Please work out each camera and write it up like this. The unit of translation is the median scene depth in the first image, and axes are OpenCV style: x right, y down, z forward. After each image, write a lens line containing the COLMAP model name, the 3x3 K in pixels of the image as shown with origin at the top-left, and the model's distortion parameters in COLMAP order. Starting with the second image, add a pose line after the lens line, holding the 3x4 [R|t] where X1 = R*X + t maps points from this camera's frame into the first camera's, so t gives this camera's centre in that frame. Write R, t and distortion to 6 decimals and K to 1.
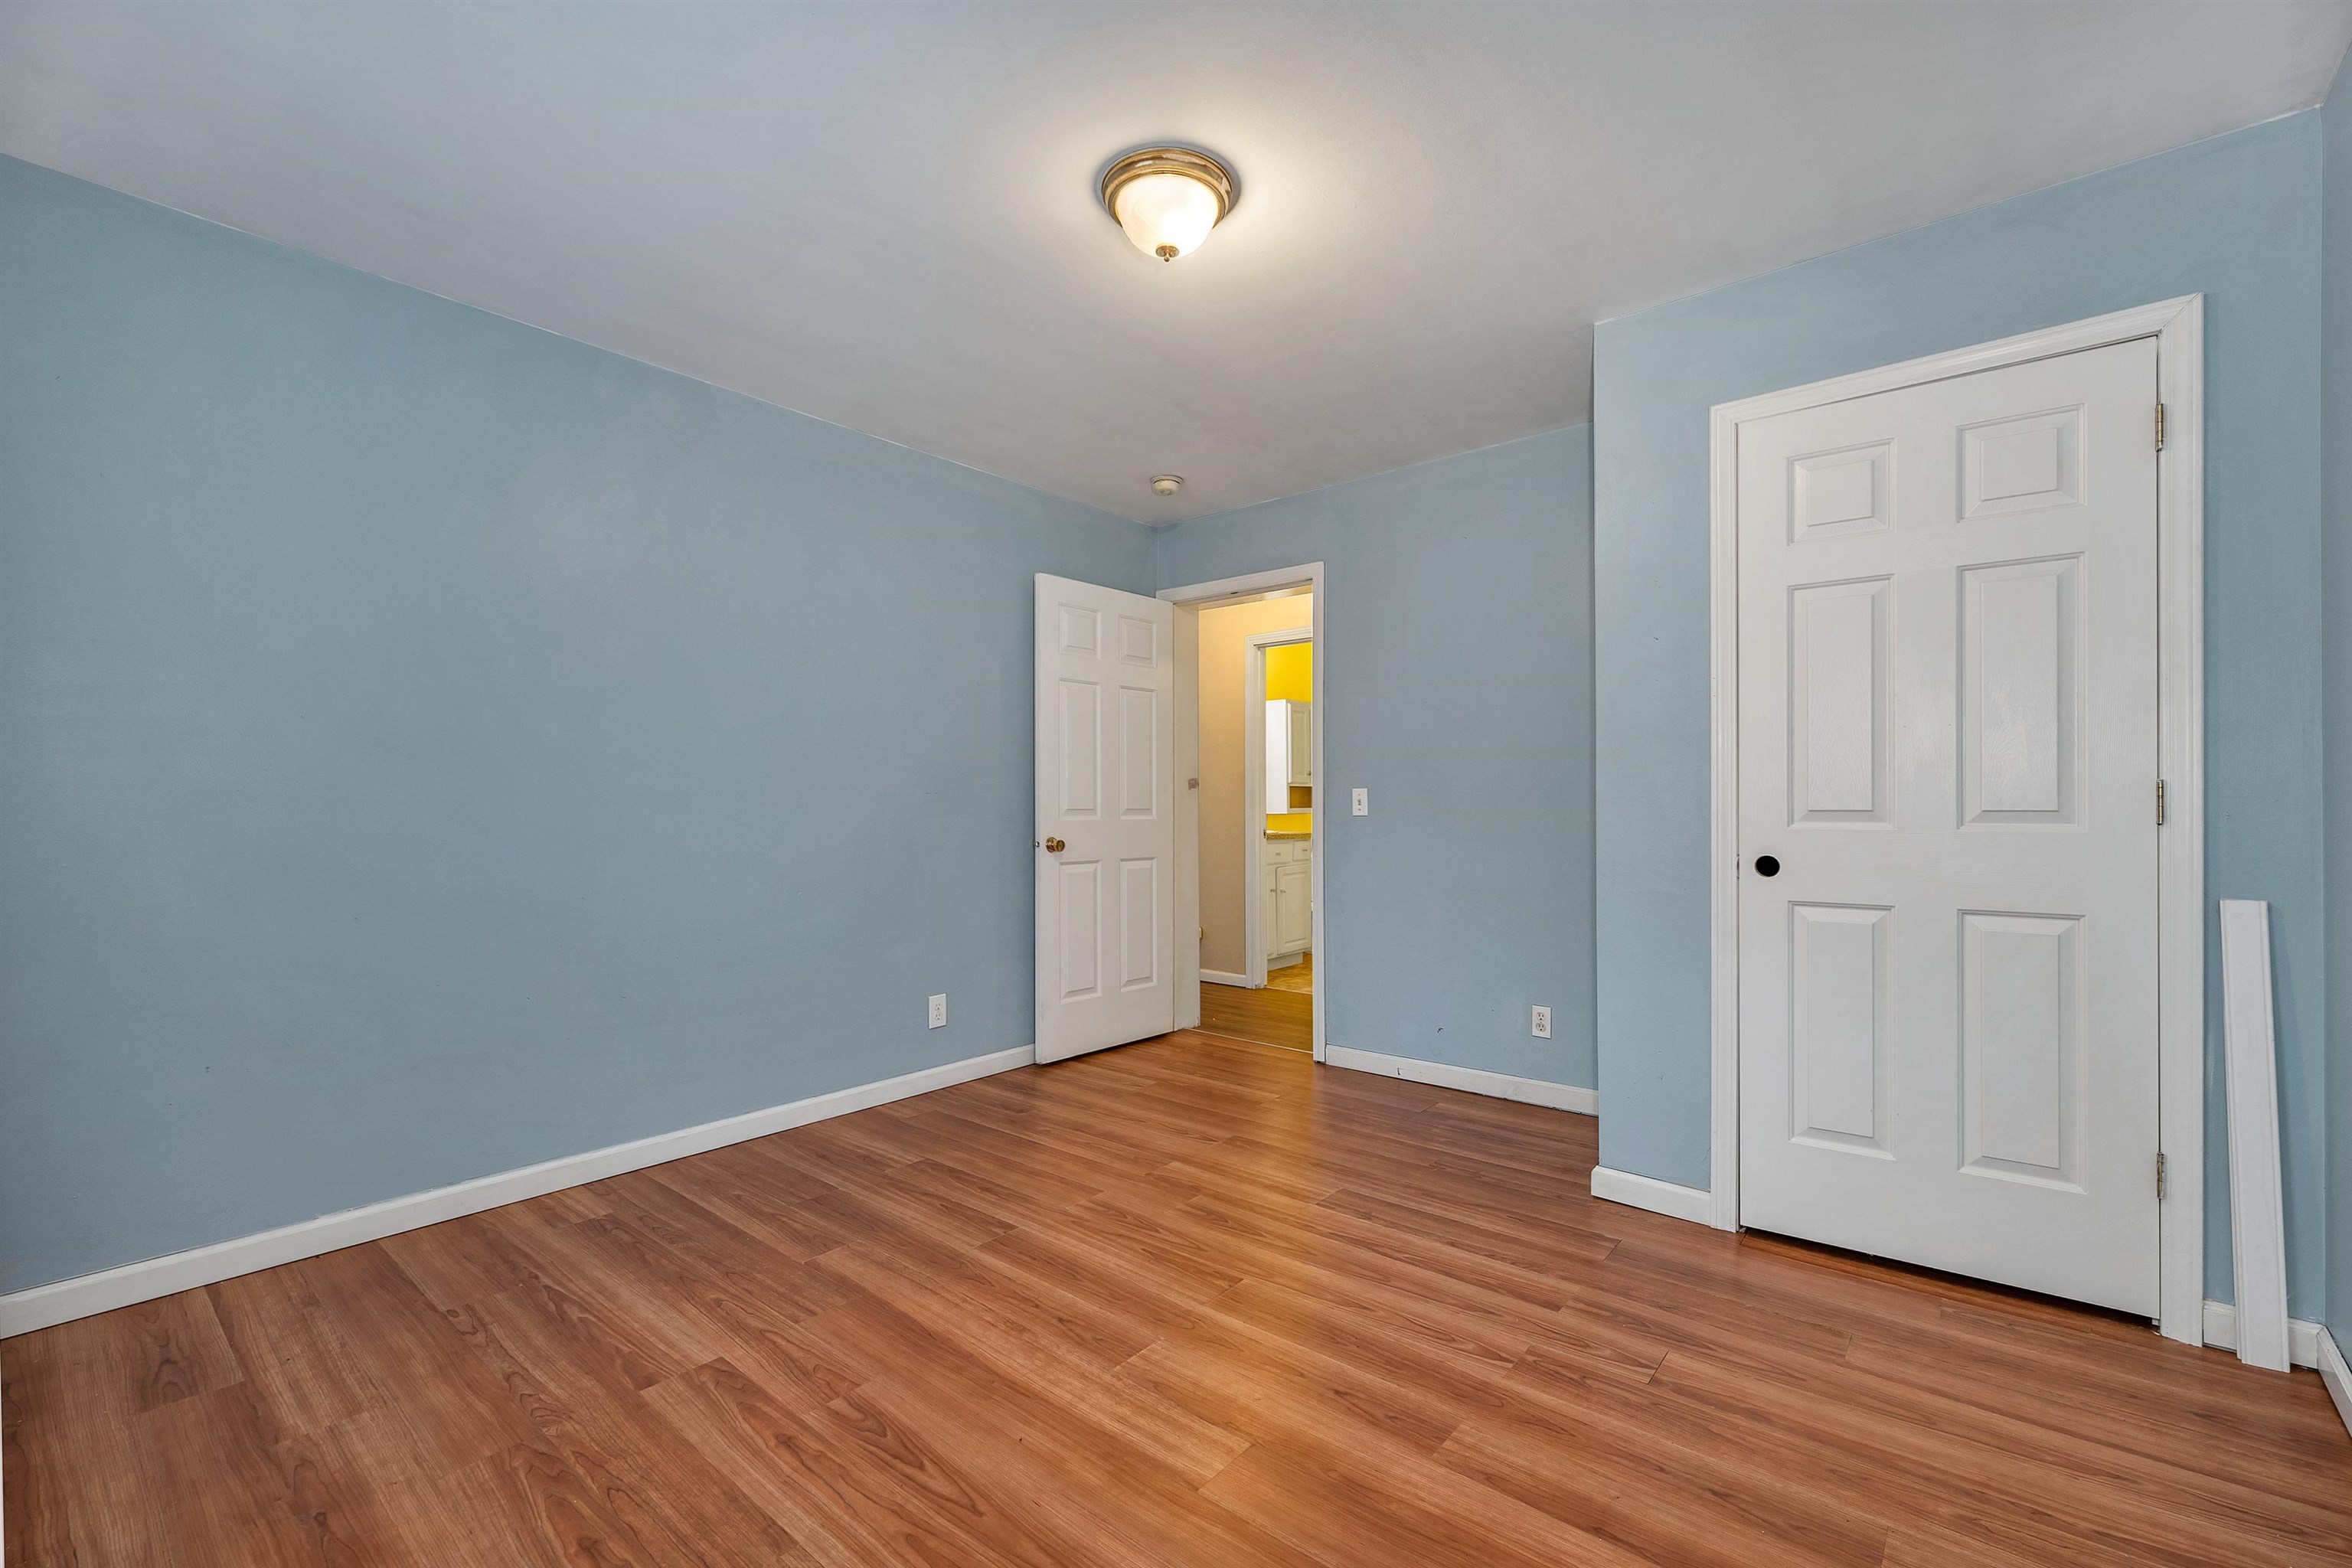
lens RADIAL K [[988.4, 0, 1176.0], [0, 988.4, 784.0], [0, 0, 1]] dist [0.000654, 0.000112]
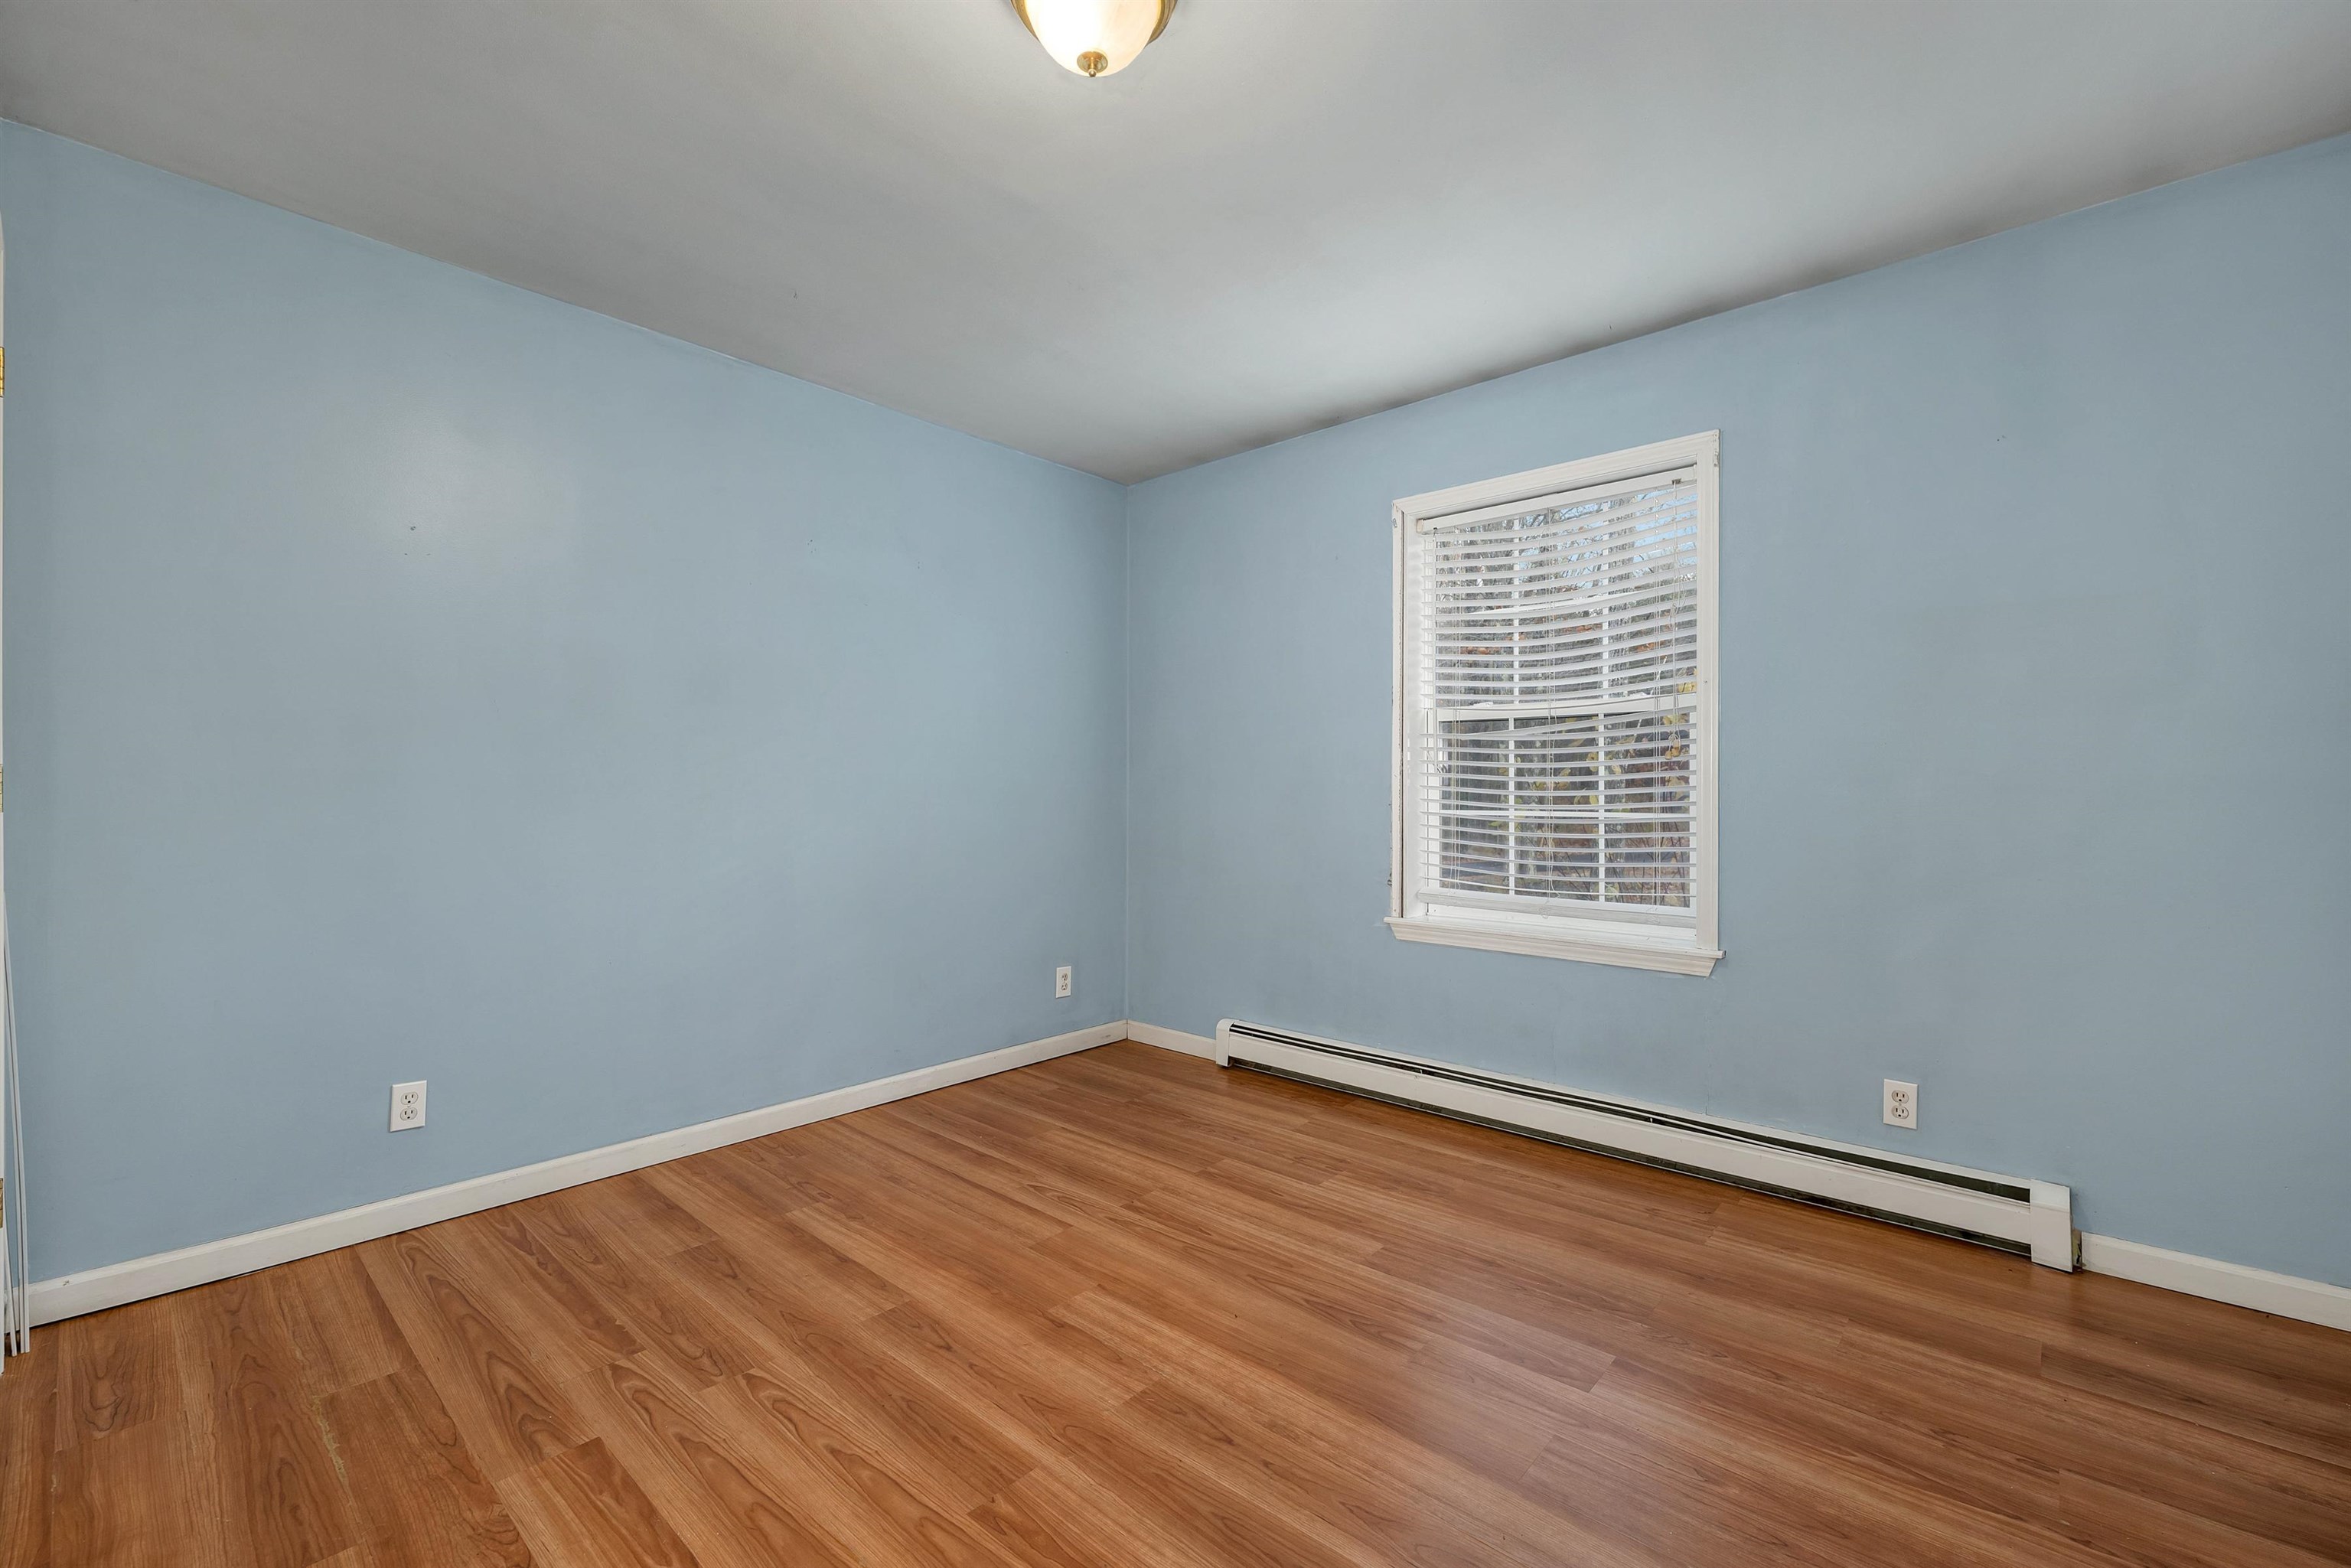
lens RADIAL K [[988.0, 0, 1175.5], [0, 988.0, 784.0], [0, 0, 1]] dist [0.000654, 0.000112]
pose [[-0.999504, -0.000039, 0.031497, -0.107329], [-0.000812, 0.999699, -0.024527, 0.037044], [-0.031486, -0.024541, -0.999203, 1.974719]]
